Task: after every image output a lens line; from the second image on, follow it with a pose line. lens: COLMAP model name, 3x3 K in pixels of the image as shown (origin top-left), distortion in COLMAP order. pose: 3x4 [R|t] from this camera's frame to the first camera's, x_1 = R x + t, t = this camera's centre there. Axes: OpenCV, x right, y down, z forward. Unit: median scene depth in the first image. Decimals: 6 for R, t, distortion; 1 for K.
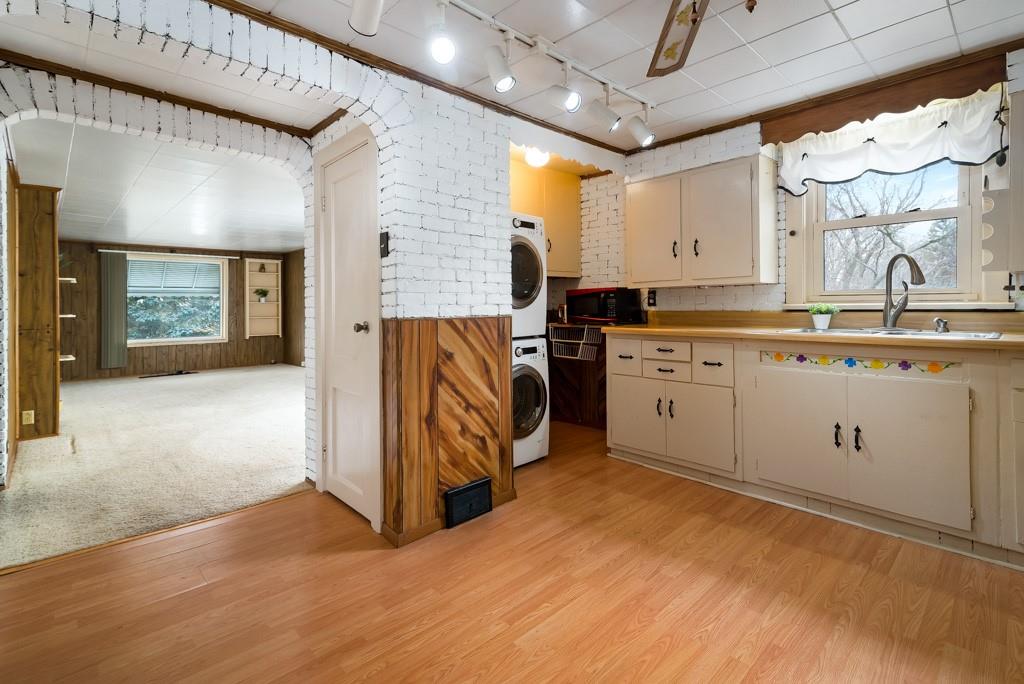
lens RADIAL K [[470.9, 0, 507.5], [0, 470.9, 305.1], [0, 0, 1]] dist [0.017444, -0.000155]
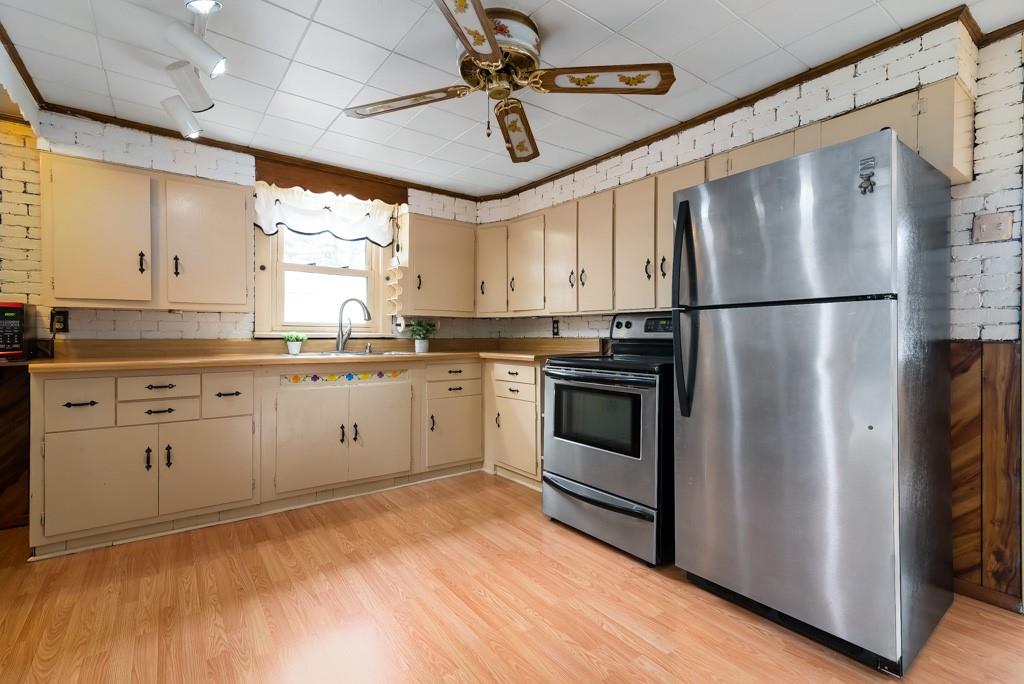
lens RADIAL K [[464.8, 0, 512.0], [0, 464.8, 342.0], [0, 0, 1]] dist [0.014368, -0.000444]
pose [[0.125654, -0.004220, 0.992065, -0.413089], [-0.006957, 0.999963, 0.005135, 0.010244], [-0.992050, -0.007547, 0.125620, 0.308184]]
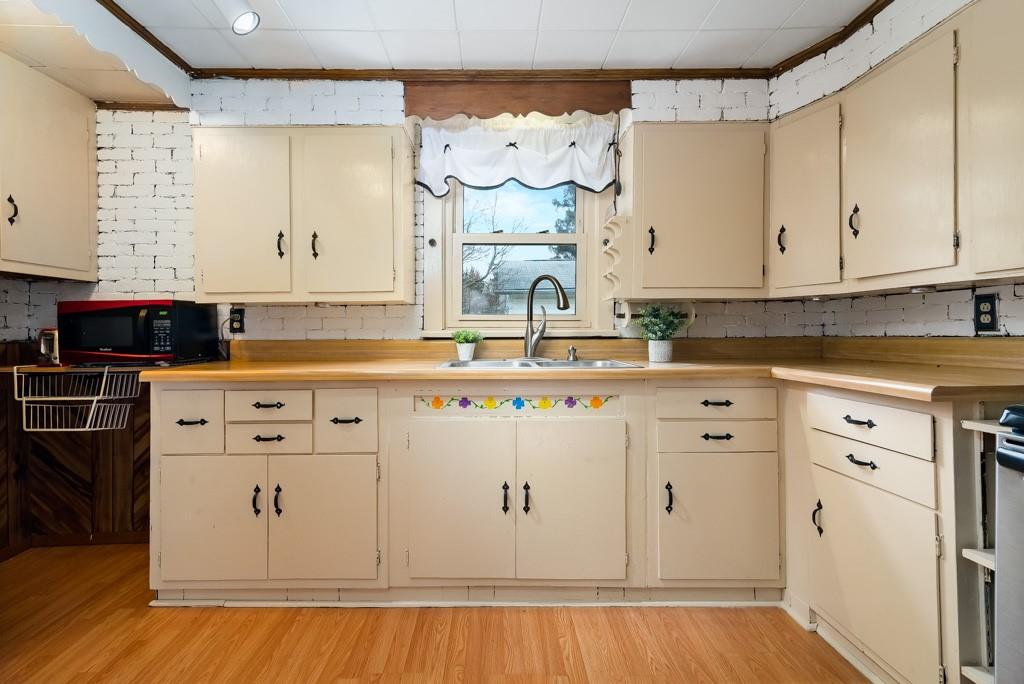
lens RADIAL K [[486.4, 0, 498.8], [0, 486.4, 332.7], [0, 0, 1]] dist [0.014747, -0.000436]
pose [[0.680157, 0.005305, 0.733047, 0.079256], [-0.003481, 0.999986, -0.004006, 0.004322], [-0.733058, 0.000173, 0.680166, 0.374582]]
